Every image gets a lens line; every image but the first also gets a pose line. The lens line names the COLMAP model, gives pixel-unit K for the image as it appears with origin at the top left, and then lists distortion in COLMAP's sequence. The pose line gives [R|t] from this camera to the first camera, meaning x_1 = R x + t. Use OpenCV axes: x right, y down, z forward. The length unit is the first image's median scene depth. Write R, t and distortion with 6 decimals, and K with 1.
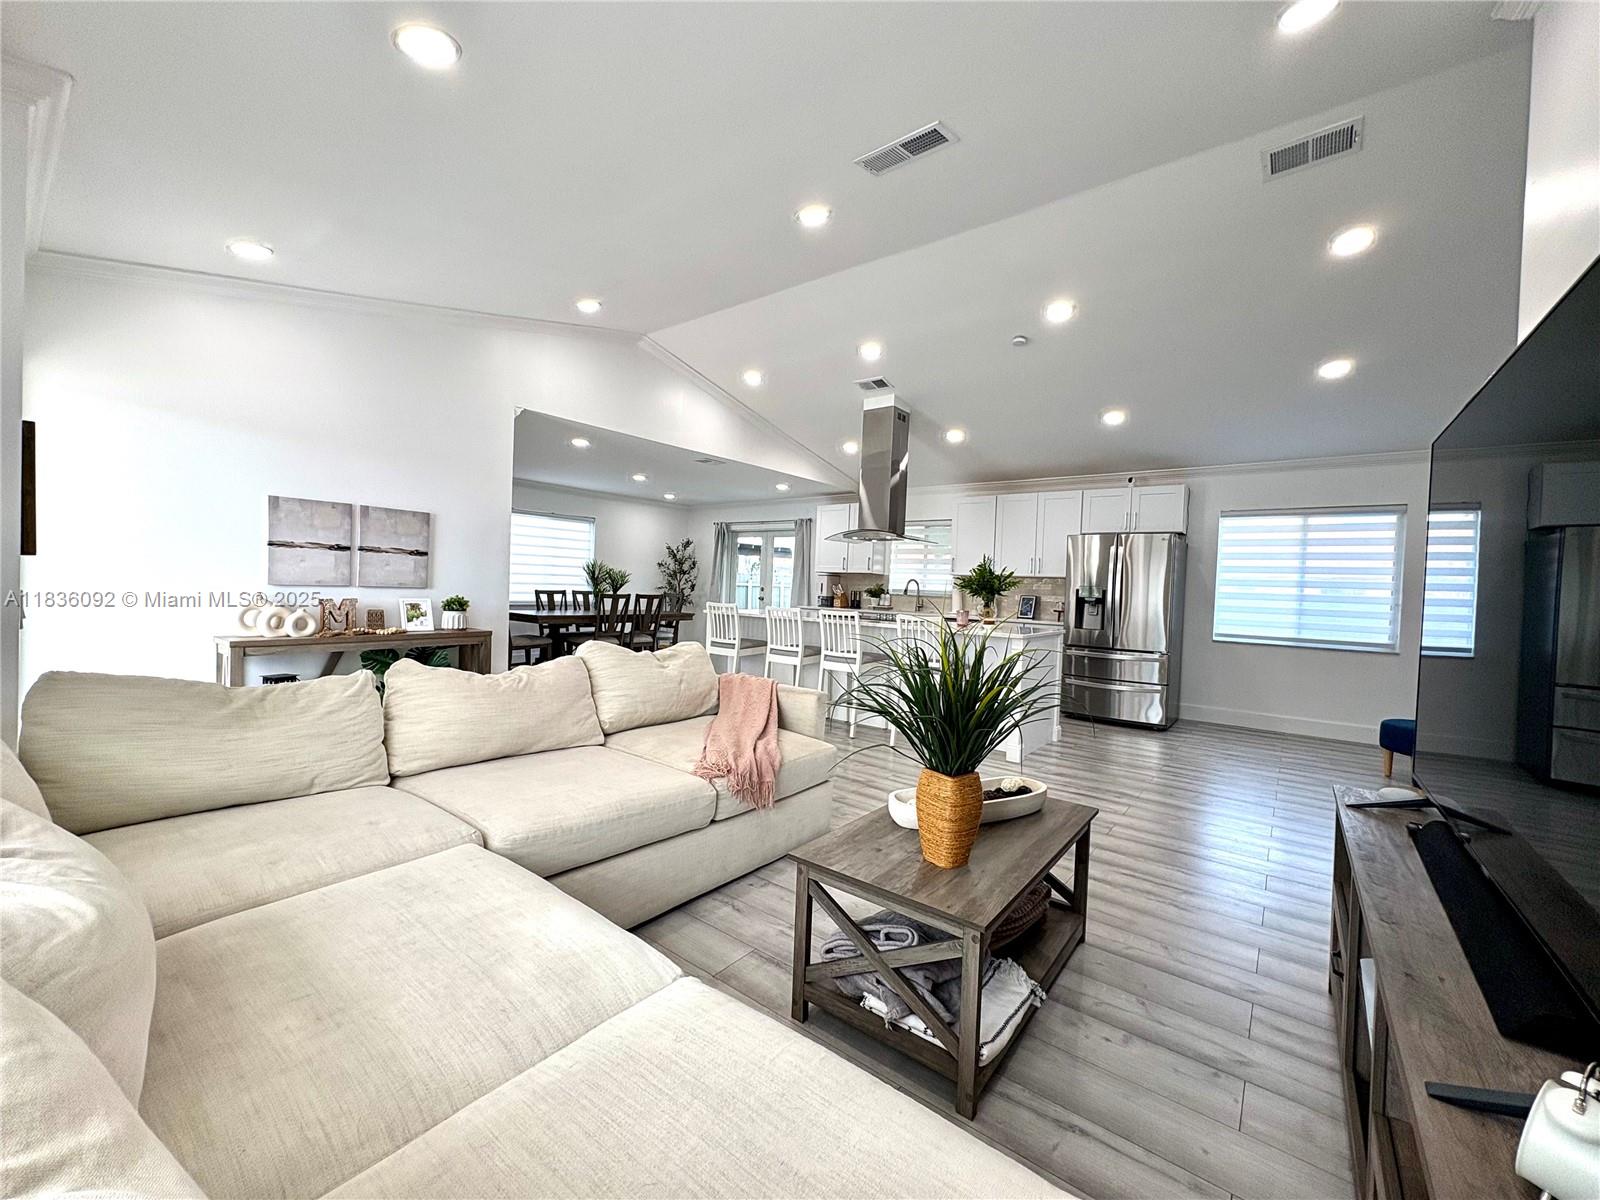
lens RADIAL K [[639.0, 0, 803.6], [0, 639.0, 594.8], [0, 0, 1]] dist [0.001213, 0.000012]
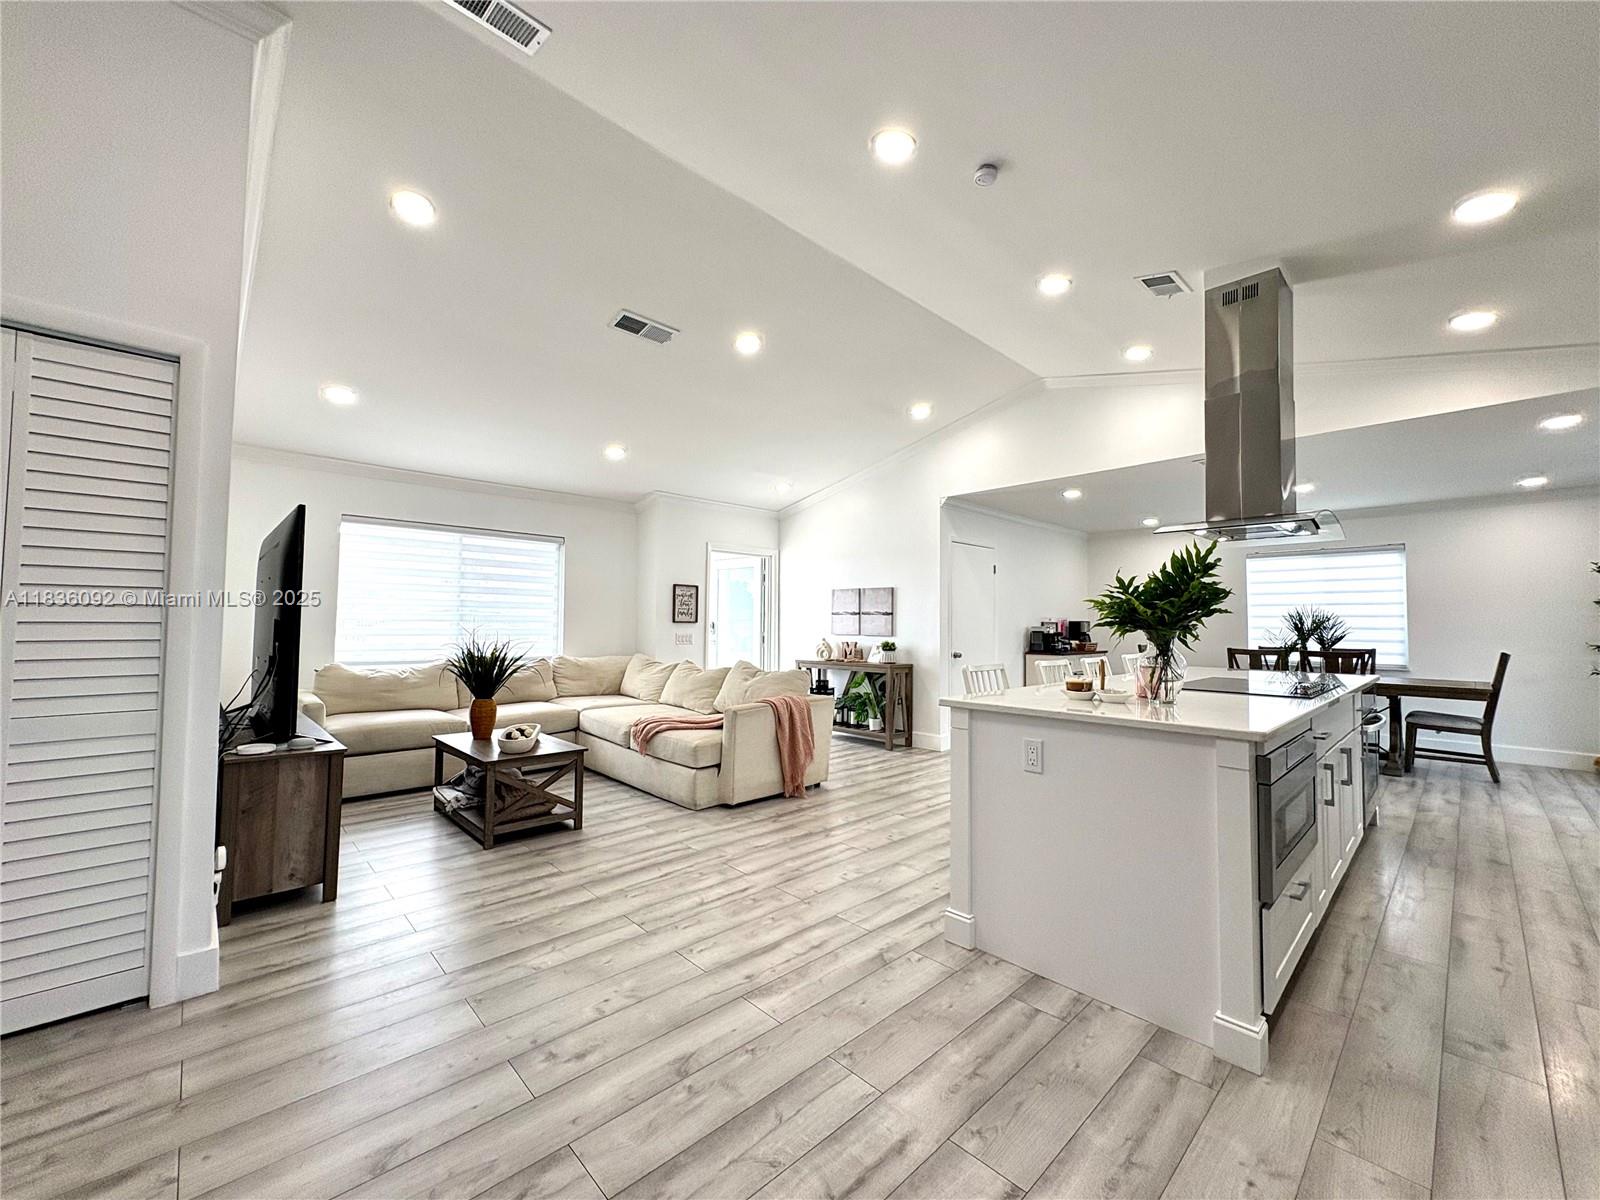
lens RADIAL K [[639.0, 0, 800.3], [0, 639.0, 599.3], [0, 0, 1]] dist [0.001213, 0.000012]
pose [[-0.153547, -0.079391, -0.984947, 0.746971], [-0.033266, 0.996618, -0.075146, 0.018302], [0.987581, 0.021227, -0.155669, 0.788870]]
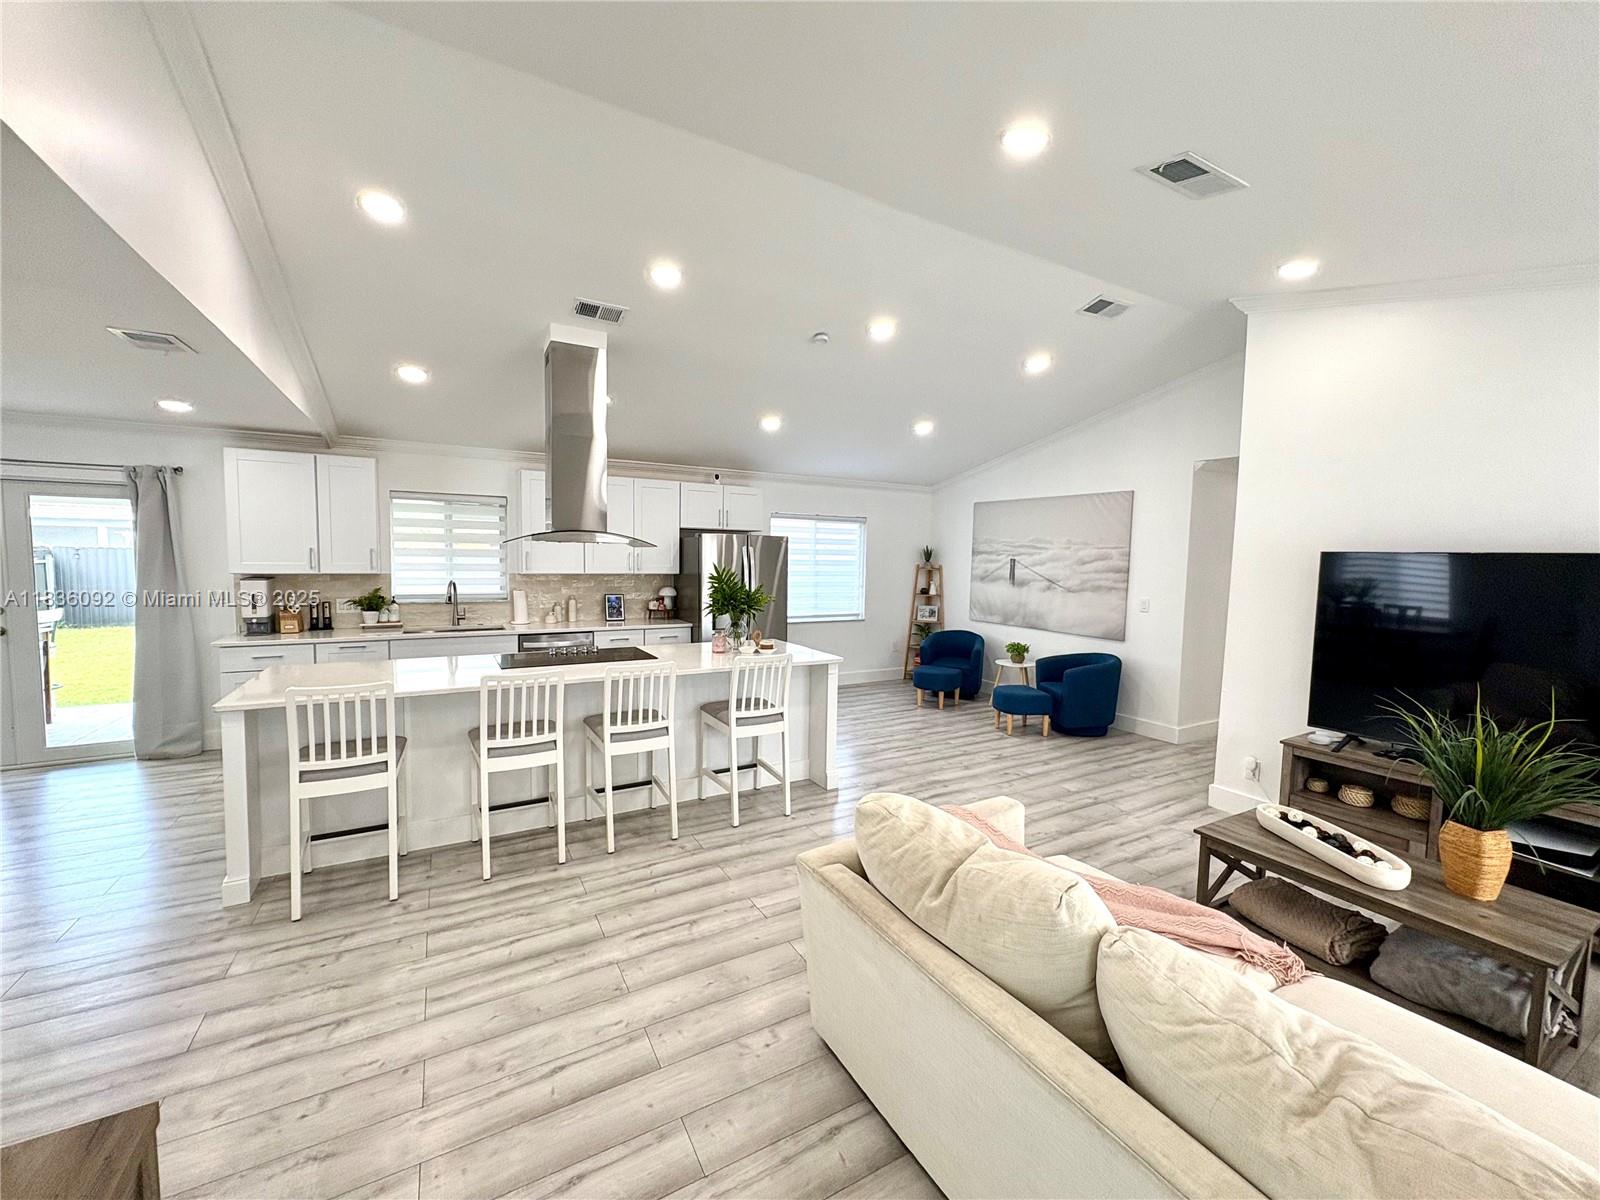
lens RADIAL K [[639.0, 0, 806.3], [0, 639.0, 599.4], [0, 0, 1]] dist [0.001213, 0.000012]
pose [[0.382844, -0.093066, 0.919113, -0.455013], [0.008646, 0.995230, 0.097172, -0.097624], [-0.923772, -0.029255, 0.381823, 0.561332]]
